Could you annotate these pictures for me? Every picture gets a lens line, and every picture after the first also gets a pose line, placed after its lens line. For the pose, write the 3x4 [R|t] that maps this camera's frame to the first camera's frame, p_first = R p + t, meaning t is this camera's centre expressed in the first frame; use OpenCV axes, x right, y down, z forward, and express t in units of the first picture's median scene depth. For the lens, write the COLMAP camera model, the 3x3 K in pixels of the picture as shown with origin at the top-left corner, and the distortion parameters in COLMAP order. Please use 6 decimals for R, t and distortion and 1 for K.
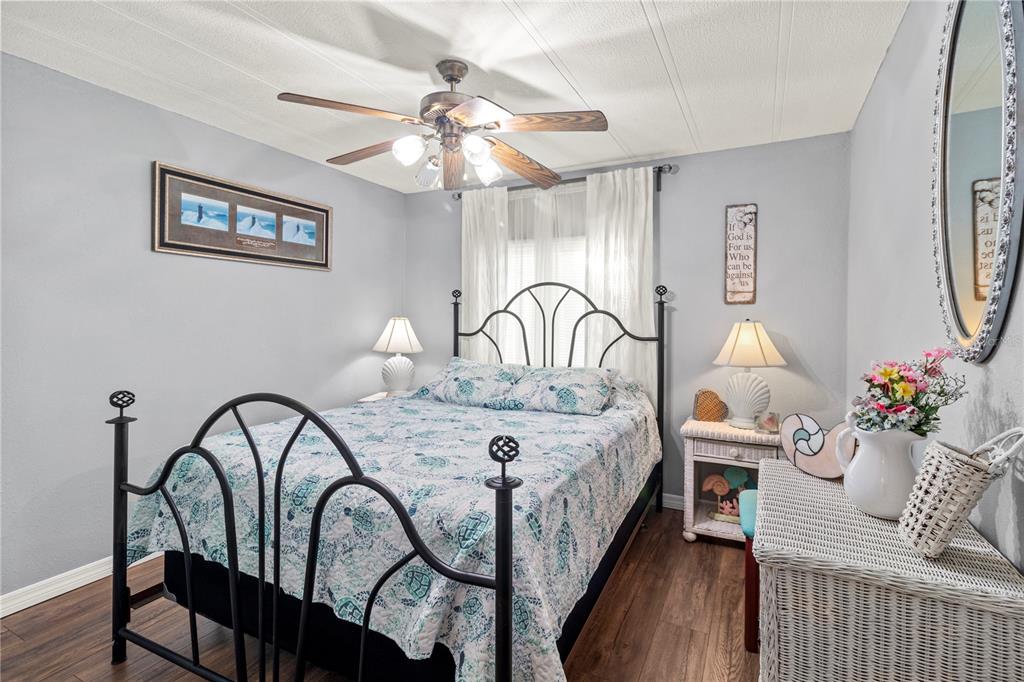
lens RADIAL K [[486.3, 0, 530.3], [0, 486.3, 319.9], [0, 0, 1]] dist [-0.000590, -0.000119]
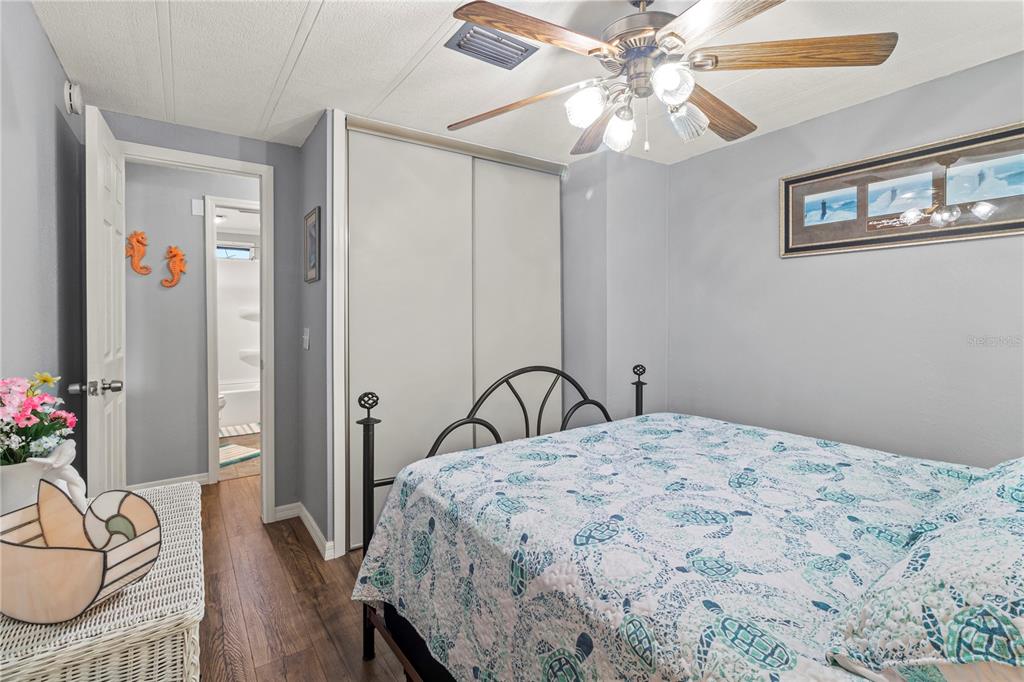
lens RADIAL K [[486.3, 0, 530.3], [0, 486.3, 319.9], [0, 0, 1]] dist [-0.000590, -0.000119]
pose [[-0.475639, 0.002335, -0.879638, 0.462064], [0.002183, 0.999997, 0.001474, -0.000508], [0.879638, -0.001219, -0.475642, 0.945604]]
